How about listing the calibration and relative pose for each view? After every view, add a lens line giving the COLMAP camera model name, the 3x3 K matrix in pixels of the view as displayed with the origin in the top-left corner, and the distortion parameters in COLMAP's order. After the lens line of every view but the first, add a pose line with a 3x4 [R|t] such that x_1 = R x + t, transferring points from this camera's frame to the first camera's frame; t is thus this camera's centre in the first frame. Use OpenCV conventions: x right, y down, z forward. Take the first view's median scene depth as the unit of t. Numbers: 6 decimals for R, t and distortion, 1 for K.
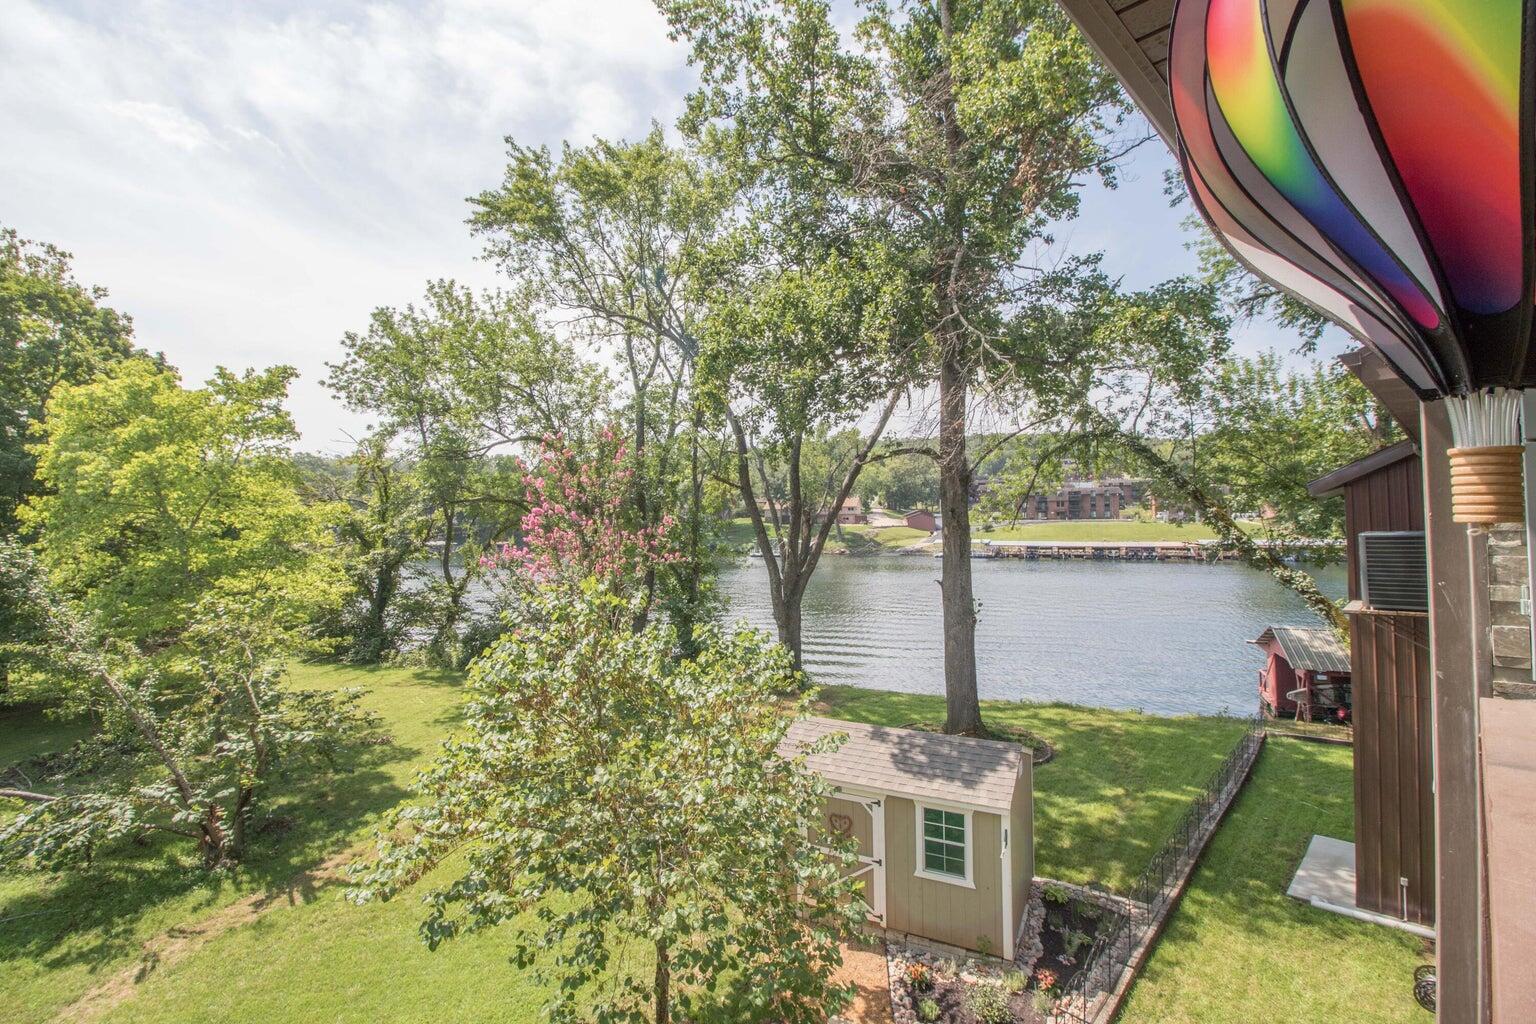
lens RADIAL K [[707.4, 0, 757.7], [0, 707.4, 507.3], [0, 0, 1]] dist [-0.001104, -0.013124]
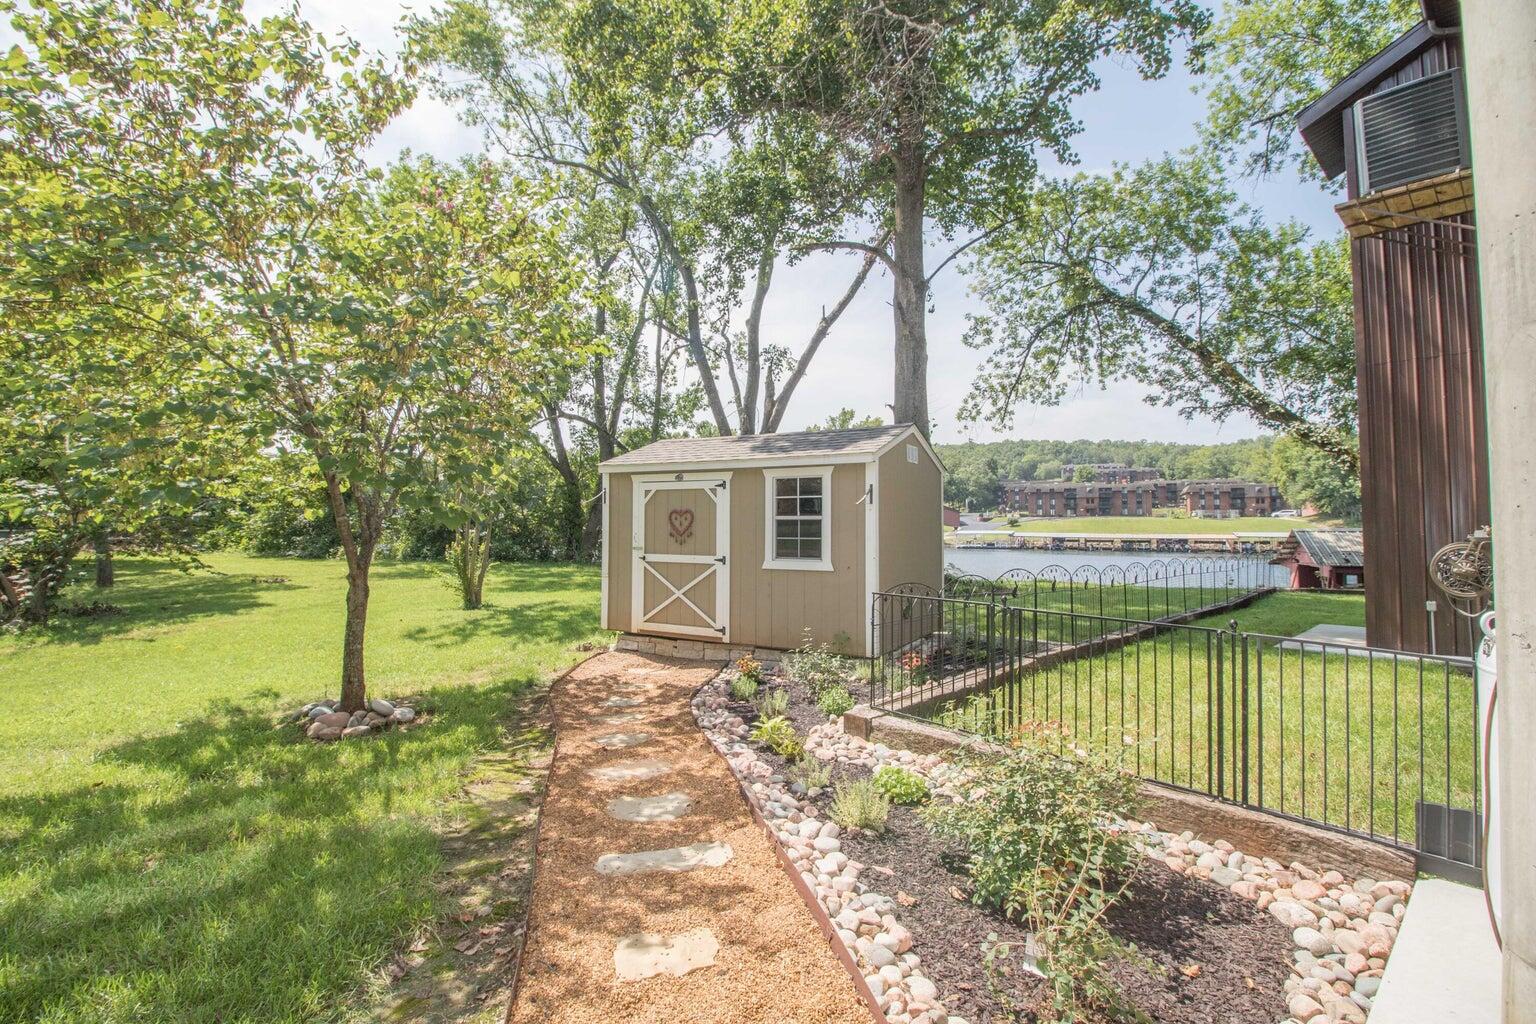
lens RADIAL K [[707.4, 0, 757.7], [0, 707.4, 507.3], [0, 0, 1]] dist [-0.001104, -0.013124]
pose [[0.999024, 0.013947, -0.041909, 0.242680], [-0.014549, 0.999795, -0.014098, 0.456051], [0.041704, 0.014694, 0.999022, 0.223352]]
